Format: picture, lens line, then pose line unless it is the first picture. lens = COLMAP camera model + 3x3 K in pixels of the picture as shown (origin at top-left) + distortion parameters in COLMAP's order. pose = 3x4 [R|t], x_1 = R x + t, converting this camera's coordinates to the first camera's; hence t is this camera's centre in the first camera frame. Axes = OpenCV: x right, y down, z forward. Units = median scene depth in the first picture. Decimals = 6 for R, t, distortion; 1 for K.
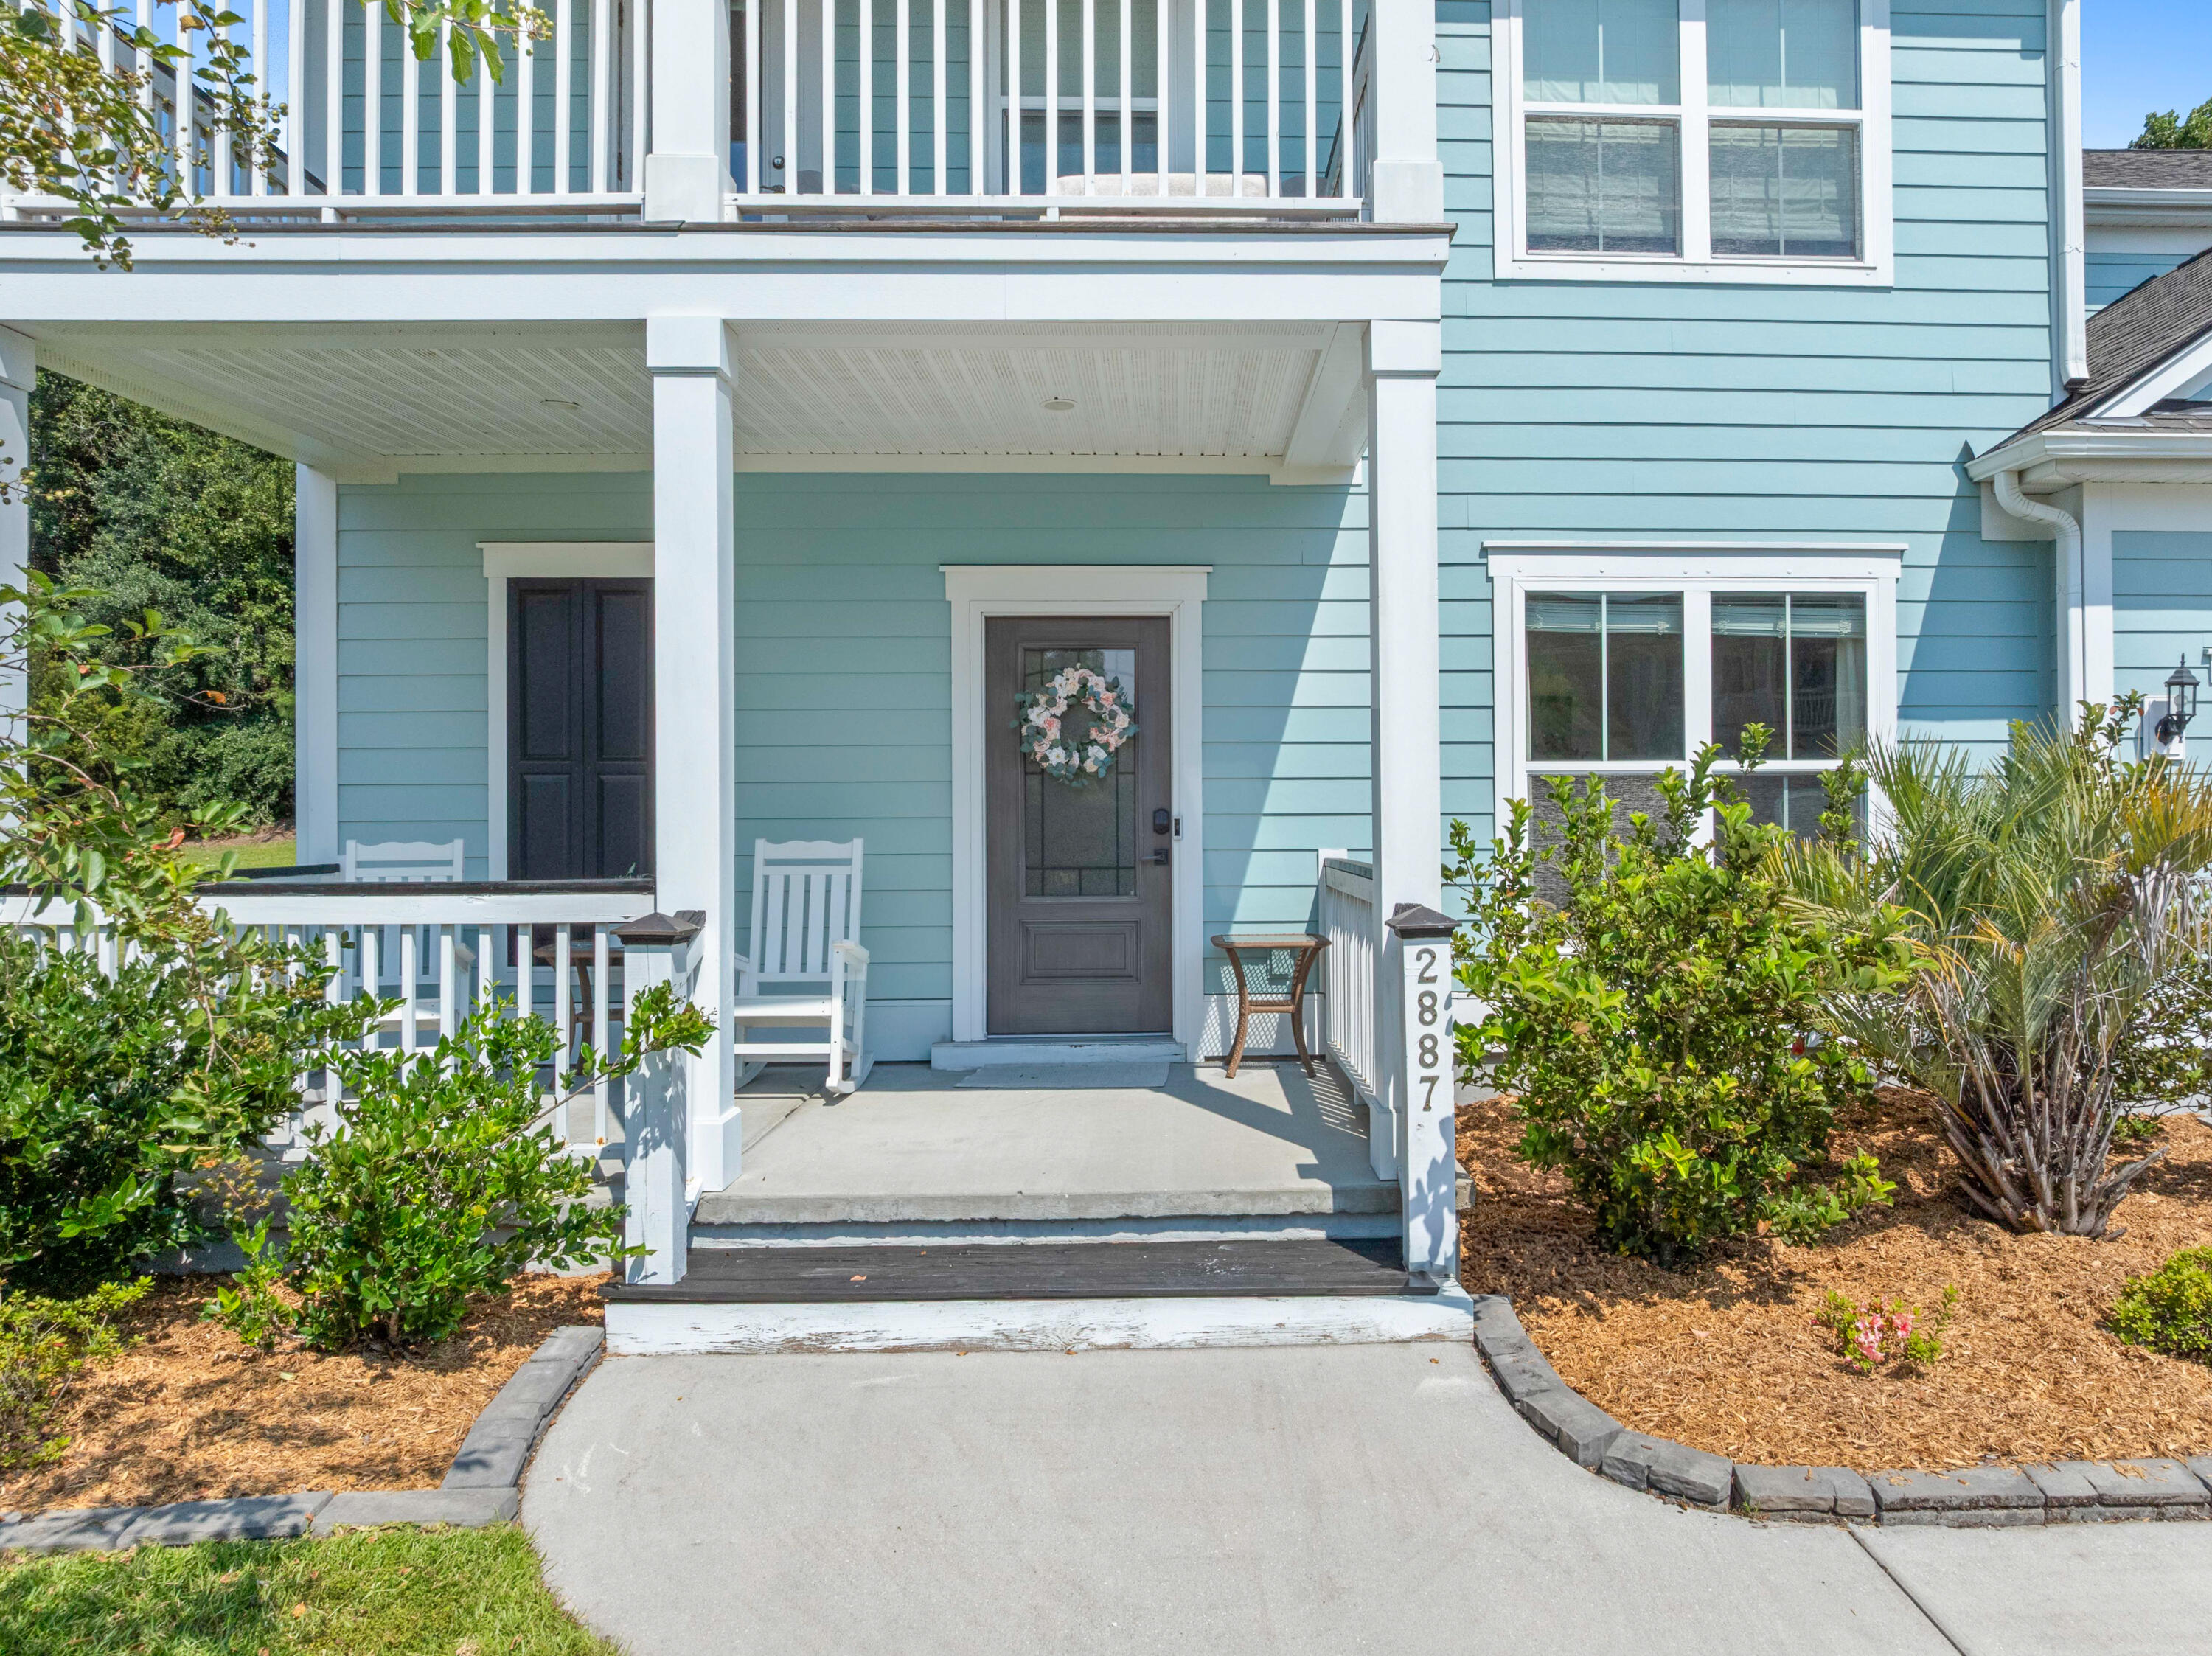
lens RADIAL K [[1587.6, 0, 1208.2], [0, 1587.6, 826.9], [0, 0, 1]] dist [-0.041544, -0.002302]
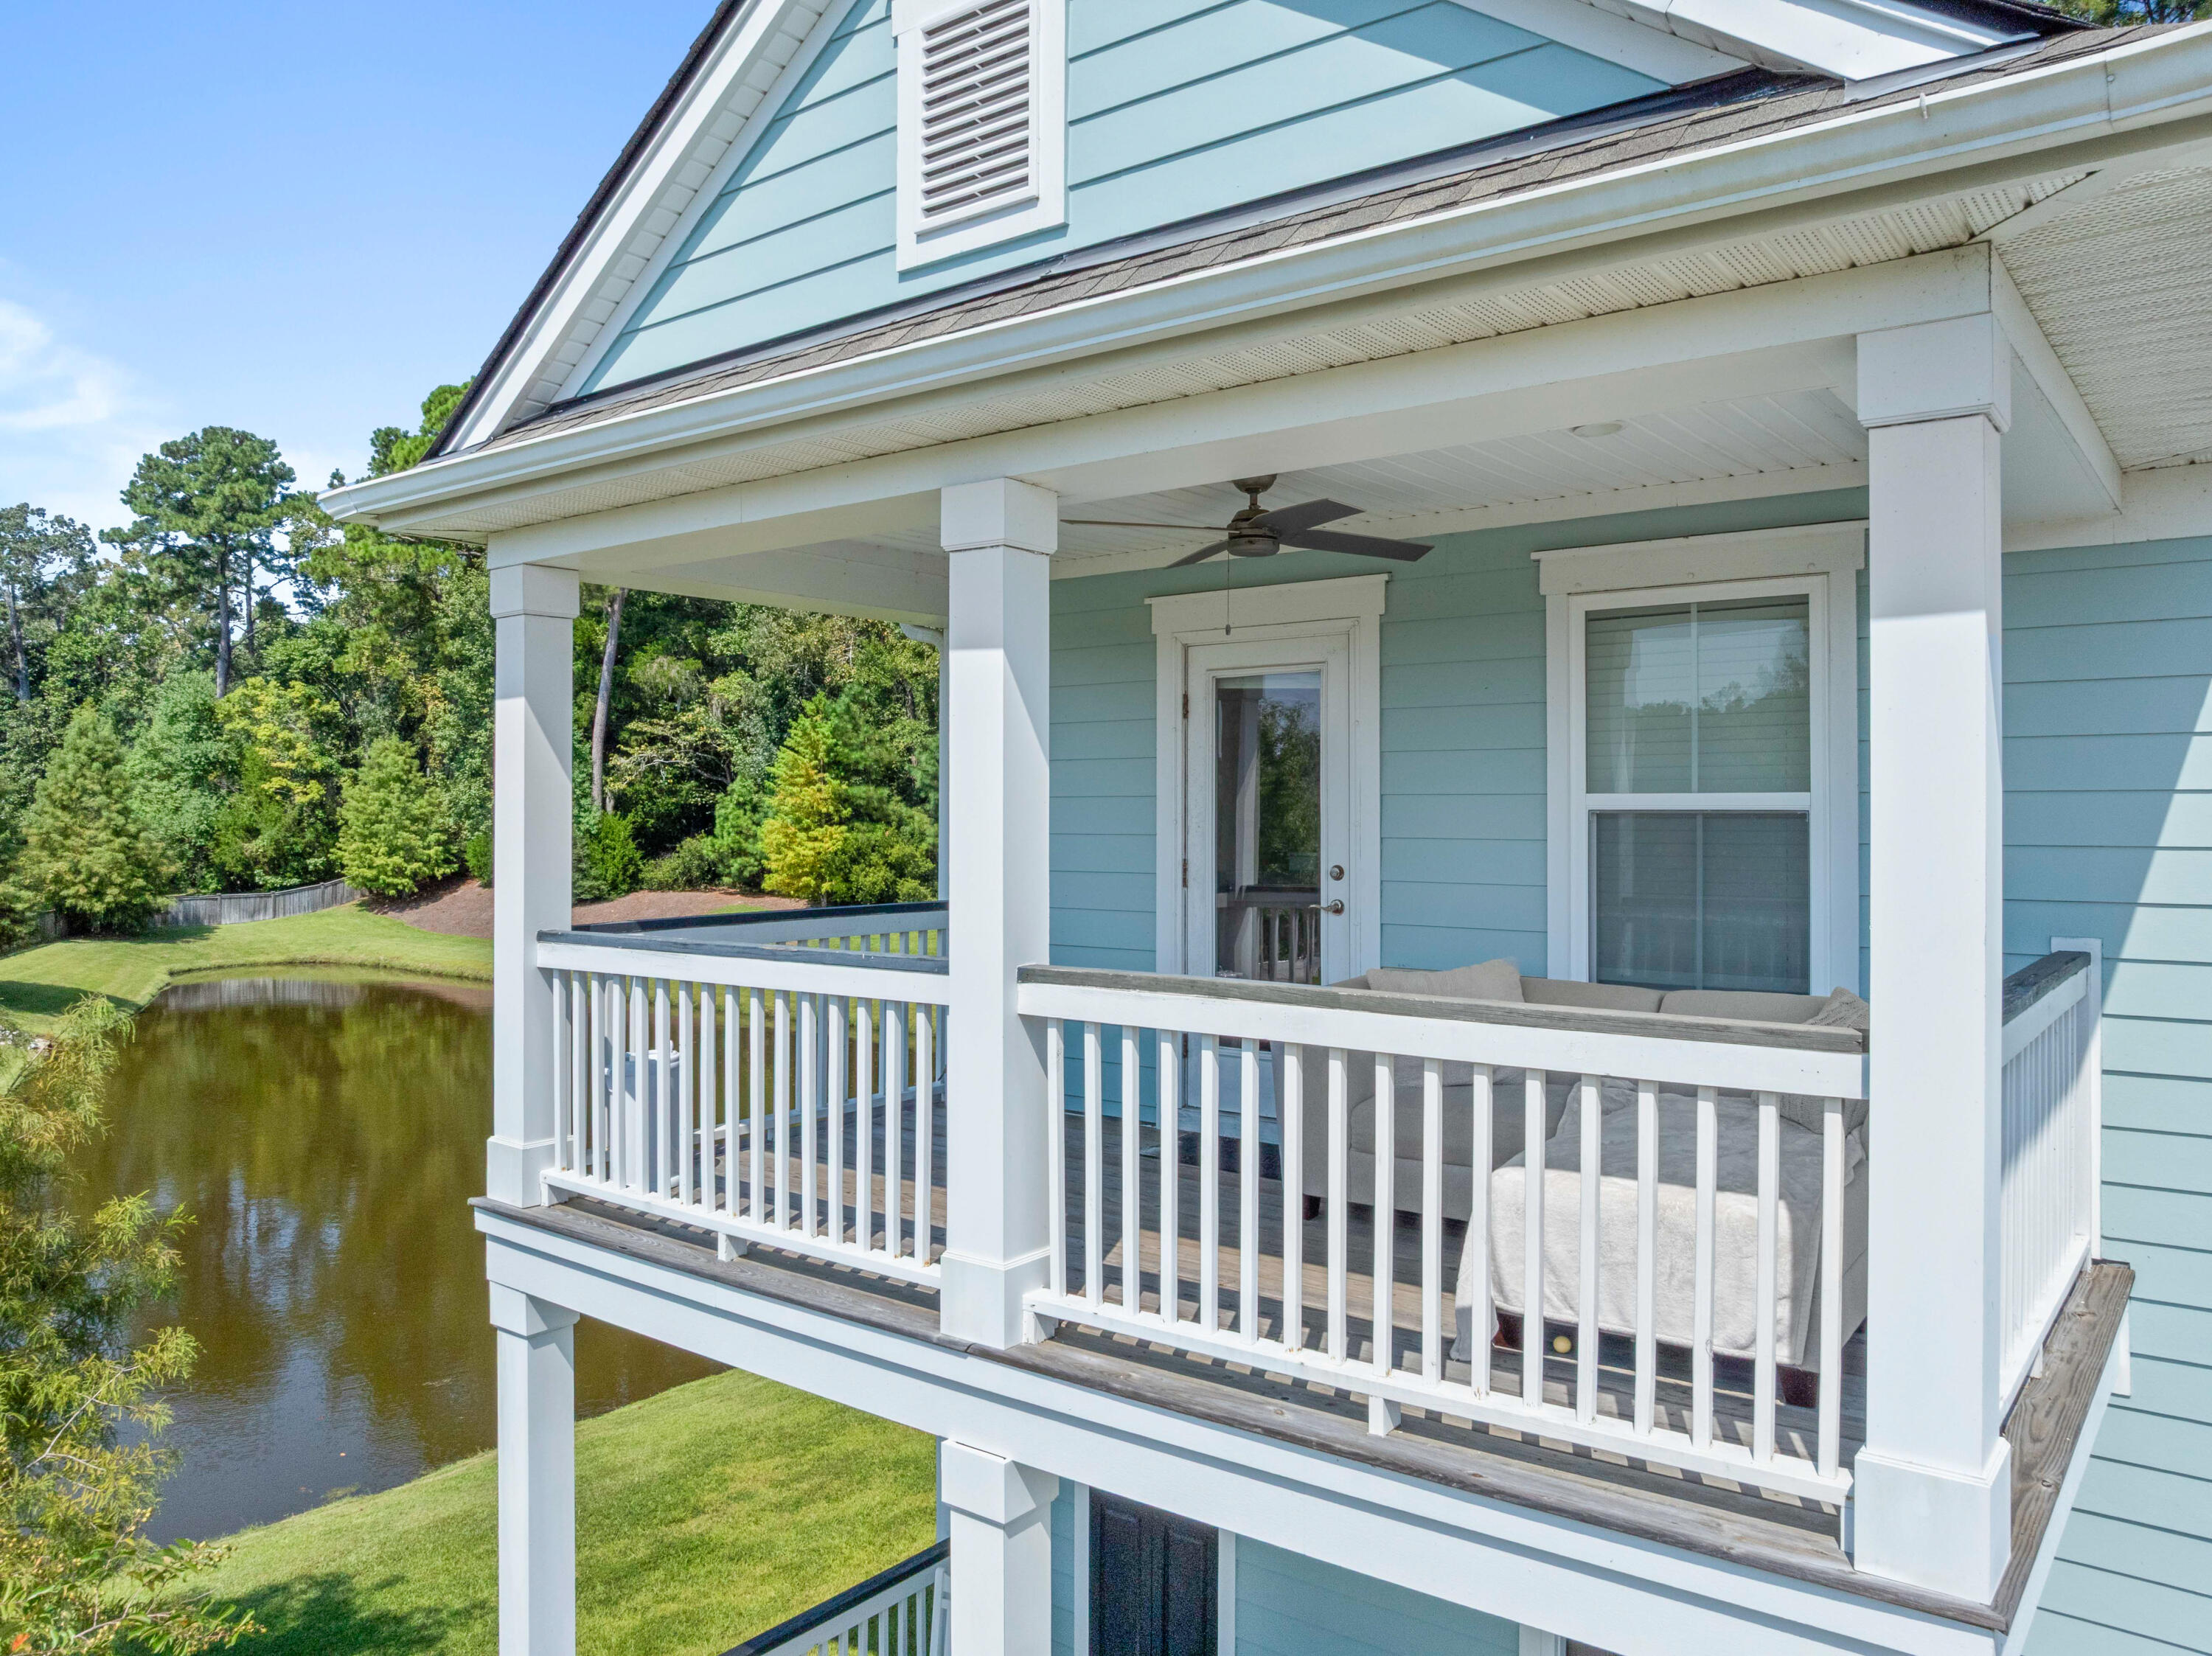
lens RADIAL K [[1551.9, 0, 1112.8], [0, 1551.9, 816.0], [0, 0, 1]] dist [-0.034872, -0.003352]
pose [[0.768339, 0.010410, -0.639959, 0.179408], [-0.009682, 0.999942, 0.004642, -0.465802], [0.639970, 0.002629, 0.768395, 0.279919]]
